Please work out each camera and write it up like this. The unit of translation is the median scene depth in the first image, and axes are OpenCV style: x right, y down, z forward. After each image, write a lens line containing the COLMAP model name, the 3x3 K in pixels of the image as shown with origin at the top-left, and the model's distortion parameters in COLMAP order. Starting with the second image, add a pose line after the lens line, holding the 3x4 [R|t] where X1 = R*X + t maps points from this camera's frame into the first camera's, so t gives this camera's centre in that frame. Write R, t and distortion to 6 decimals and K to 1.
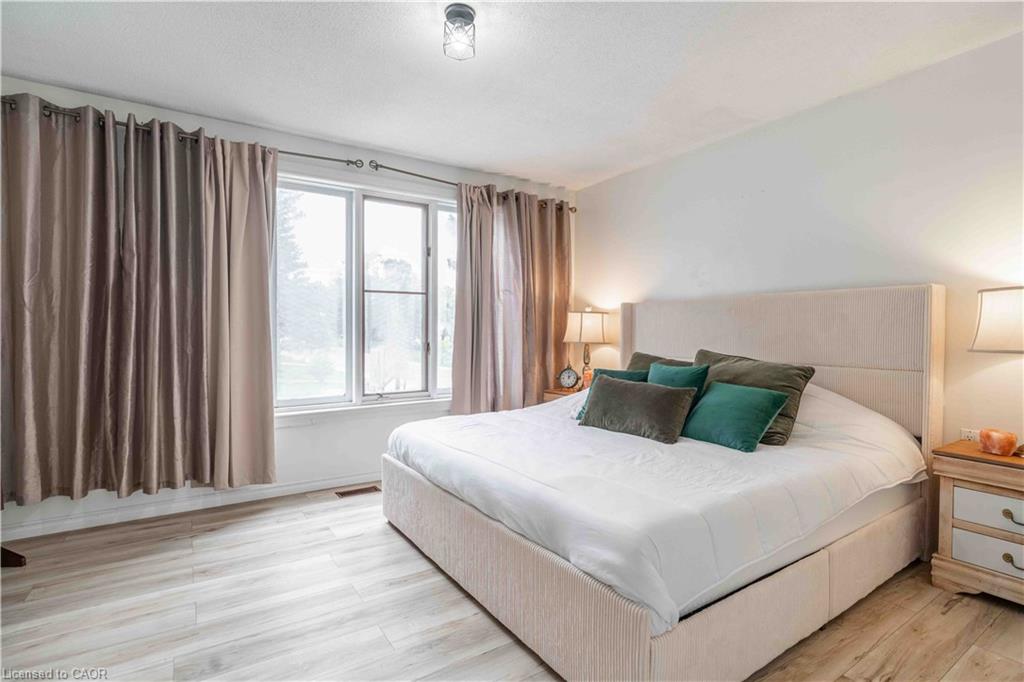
lens RADIAL K [[499.2, 0, 514.7], [0, 499.2, 338.1], [0, 0, 1]] dist [0.002321, 0.000148]
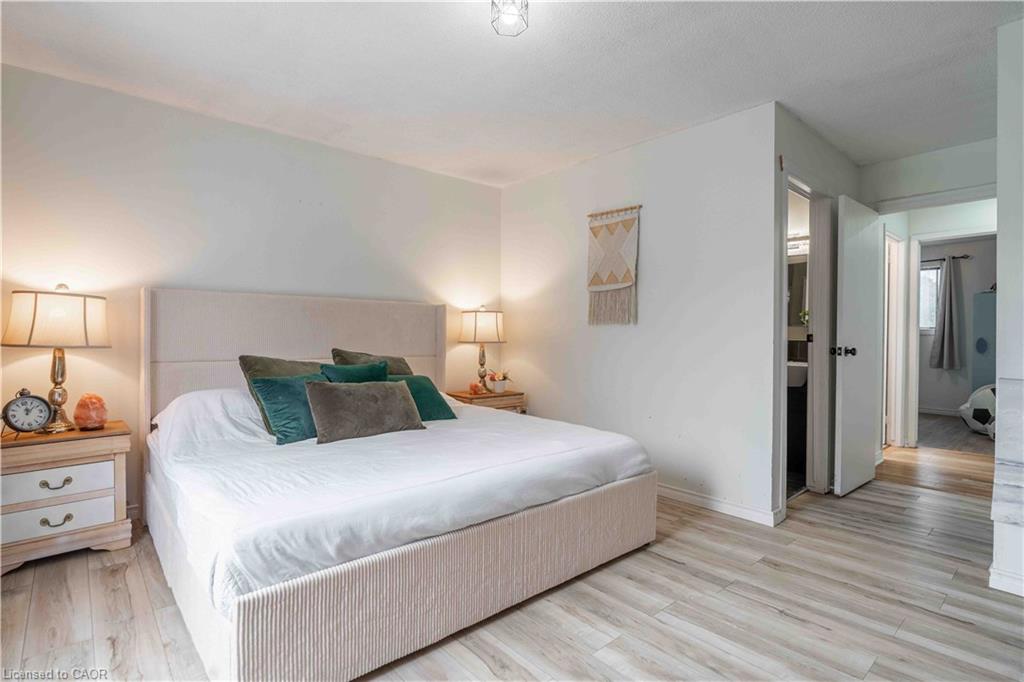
lens RADIAL K [[499.2, 0, 514.3], [0, 499.2, 336.7], [0, 0, 1]] dist [0.002321, 0.000148]
pose [[-0.127646, -0.010117, 0.991768, -1.021178], [0.002739, 0.999941, 0.010553, -0.014482], [-0.991816, 0.004063, -0.127610, 1.110068]]
